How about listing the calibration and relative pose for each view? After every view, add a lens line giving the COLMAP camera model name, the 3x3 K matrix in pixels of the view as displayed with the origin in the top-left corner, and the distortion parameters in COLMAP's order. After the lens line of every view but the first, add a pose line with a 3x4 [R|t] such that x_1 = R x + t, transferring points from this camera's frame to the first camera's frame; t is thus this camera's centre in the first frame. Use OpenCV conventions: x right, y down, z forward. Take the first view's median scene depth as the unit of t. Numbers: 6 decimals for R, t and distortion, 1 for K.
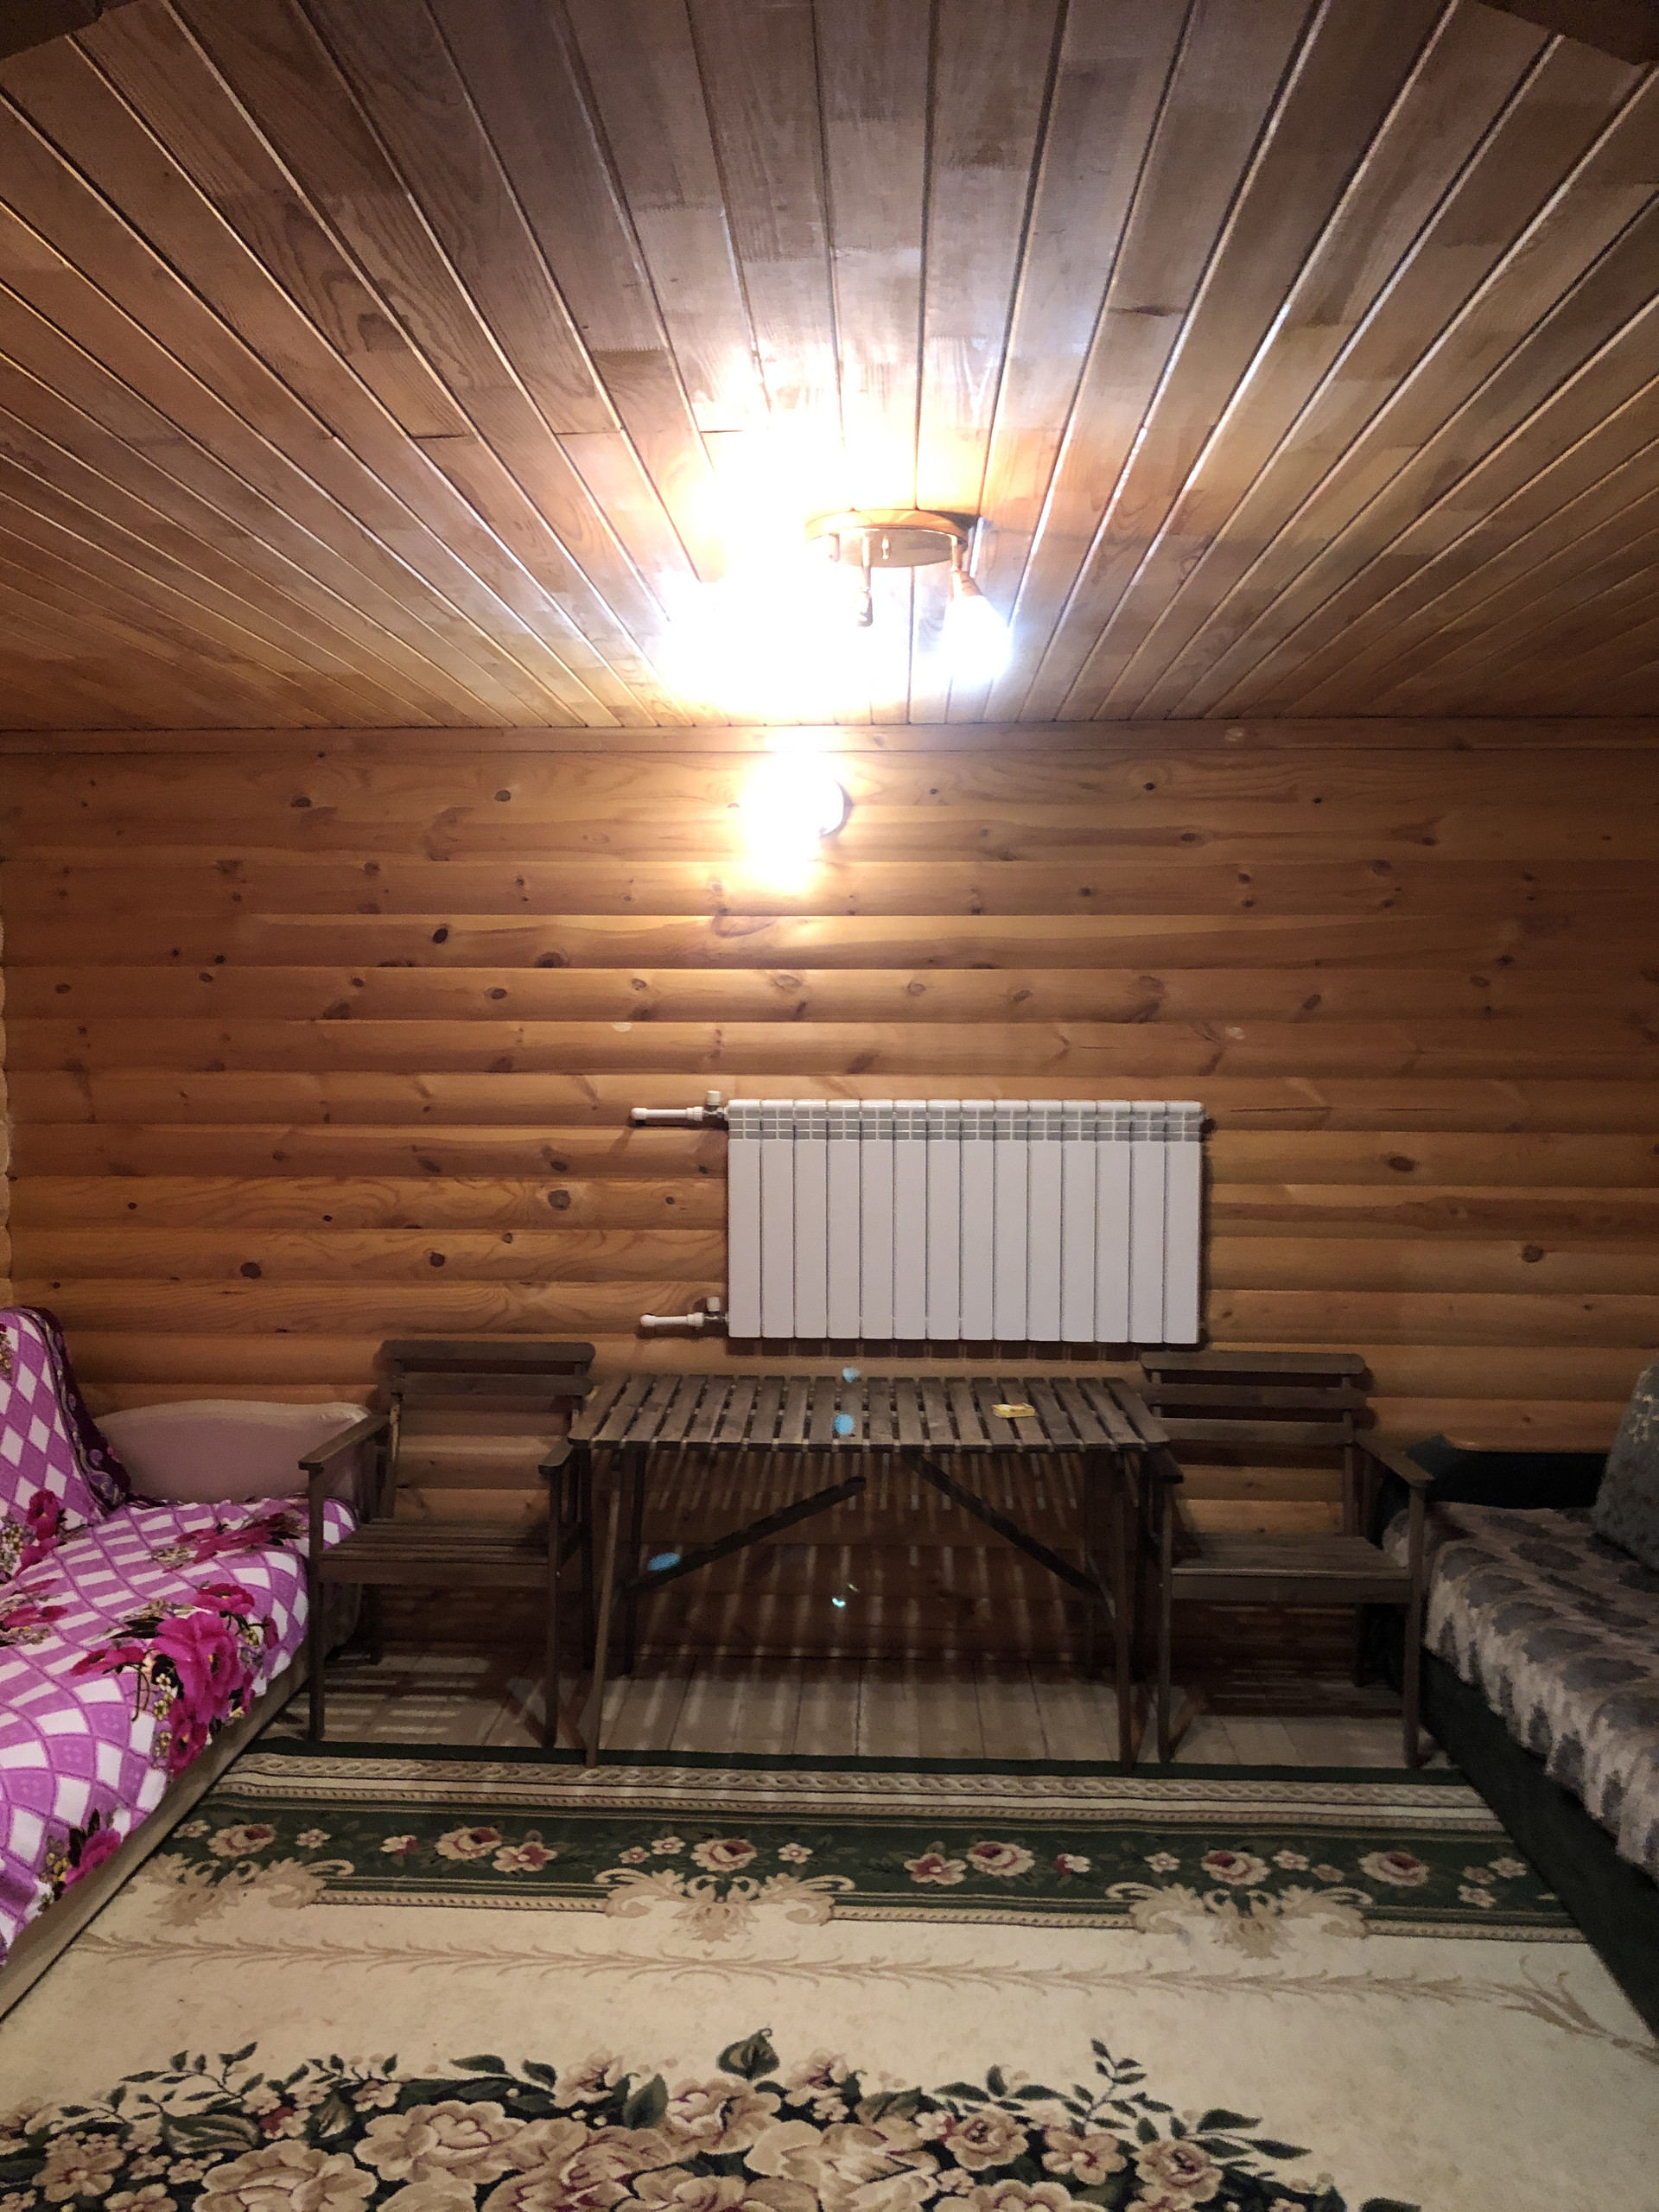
lens RADIAL K [[1820.4, 0, 816.3], [0, 1820.4, 1088.6], [0, 0, 1]] dist [0.019931, -0.008696]
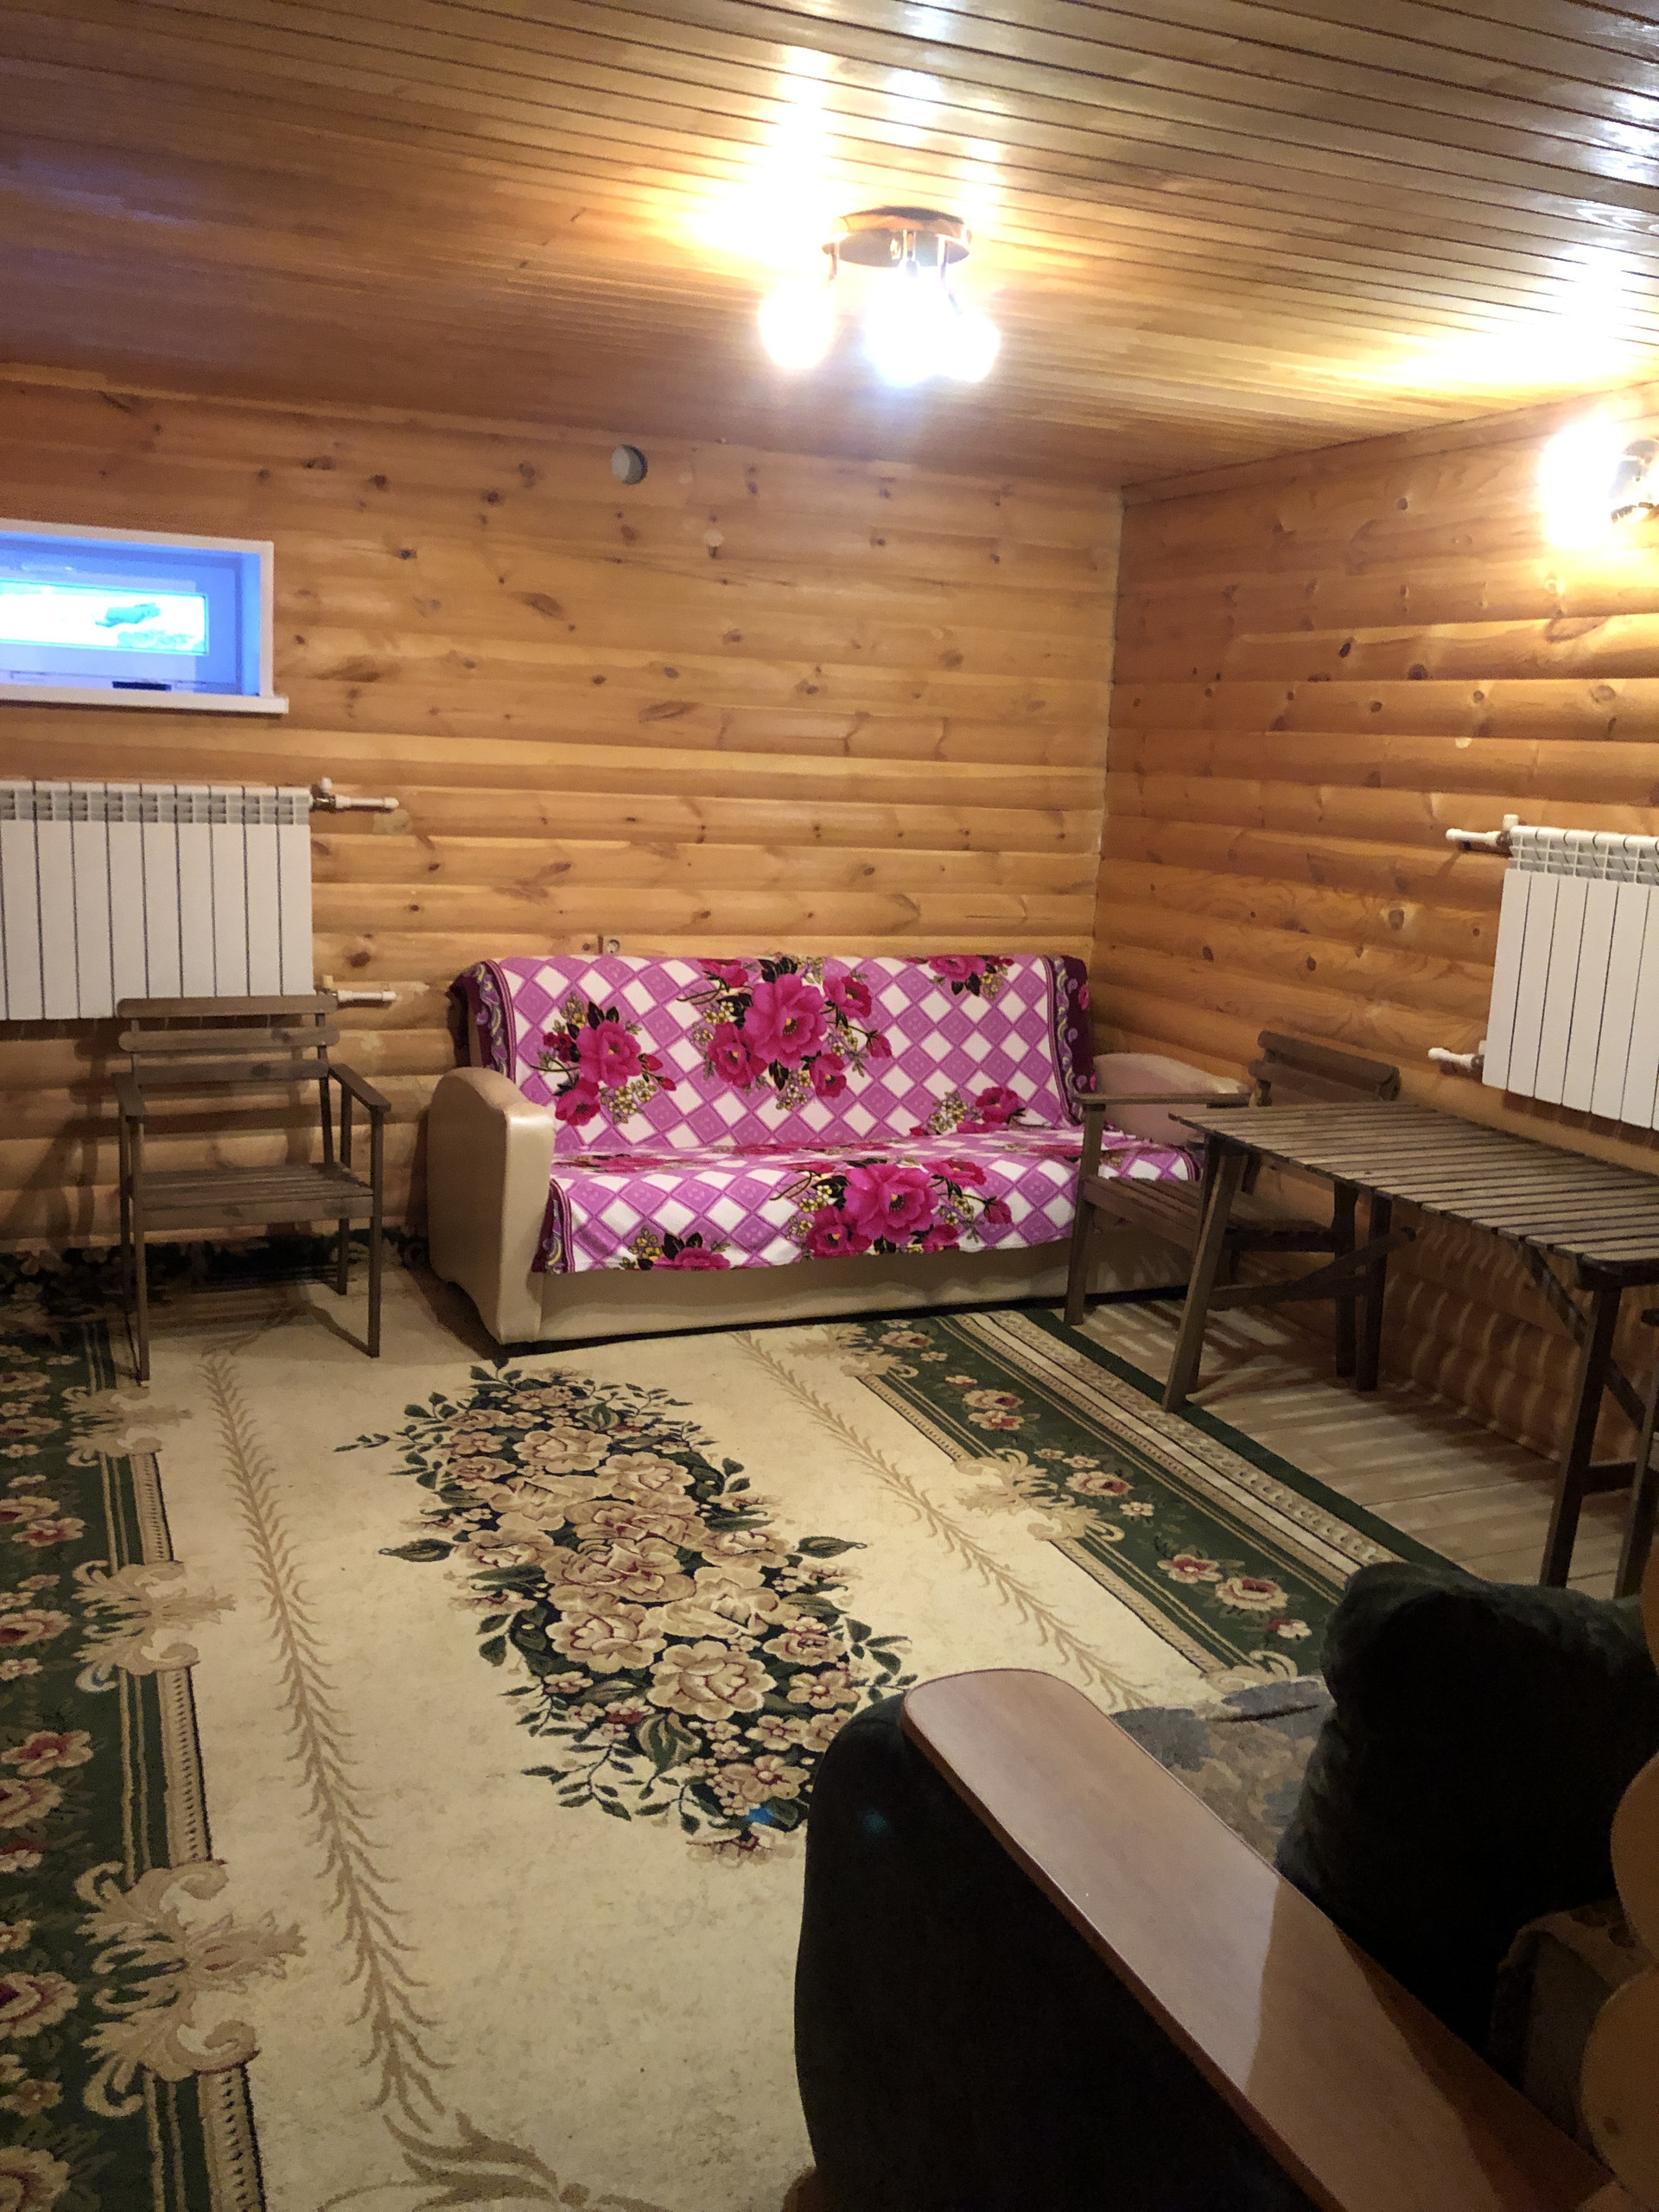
lens RADIAL K [[1820.4, 0, 816.3], [0, 1820.4, 1088.6], [0, 0, 1]] dist [0.019931, -0.008696]
pose [[0.430532, 0.188371, -0.882700, 0.752188], [-0.080673, 0.982096, 0.170234, 0.009626], [0.898963, -0.002082, 0.438020, 0.340726]]
